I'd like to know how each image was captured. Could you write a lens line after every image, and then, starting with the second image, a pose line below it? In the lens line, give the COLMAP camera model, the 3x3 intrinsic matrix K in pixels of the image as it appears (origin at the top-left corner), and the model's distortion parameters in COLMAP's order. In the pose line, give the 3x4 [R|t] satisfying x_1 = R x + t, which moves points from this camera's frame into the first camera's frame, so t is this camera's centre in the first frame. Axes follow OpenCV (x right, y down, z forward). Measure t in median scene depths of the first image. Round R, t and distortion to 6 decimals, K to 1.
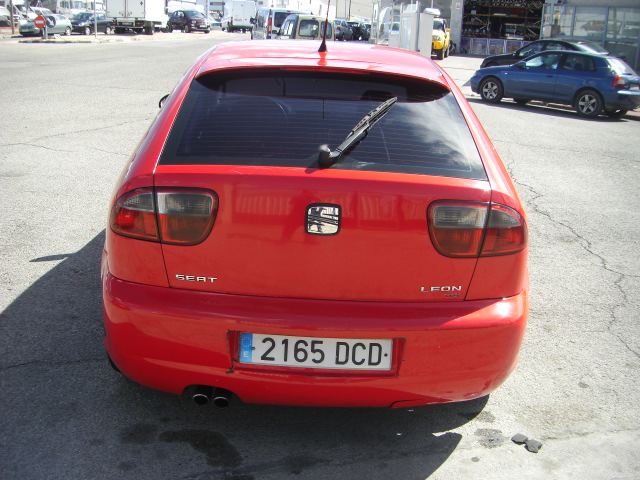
lens RADIAL K [[725.8, 0, 296.6], [0, 725.8, 279.1], [0, 0, 1]] dist [-0.185978, 0.128206]
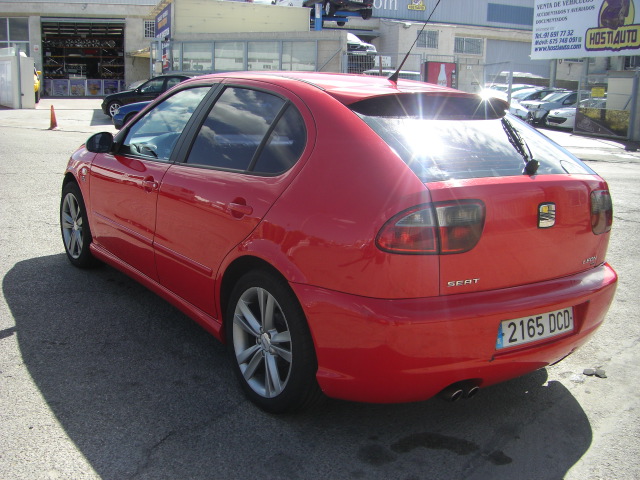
lens RADIAL K [[725.8, 0, 296.6], [0, 725.8, 279.1], [0, 0, 1]] dist [-0.185978, 0.128206]
pose [[0.819476, -0.161456, 0.549900, -0.938927], [0.190891, 0.981604, 0.003738, -0.057716], [-0.540388, 0.101908, 0.835222, 0.220808]]
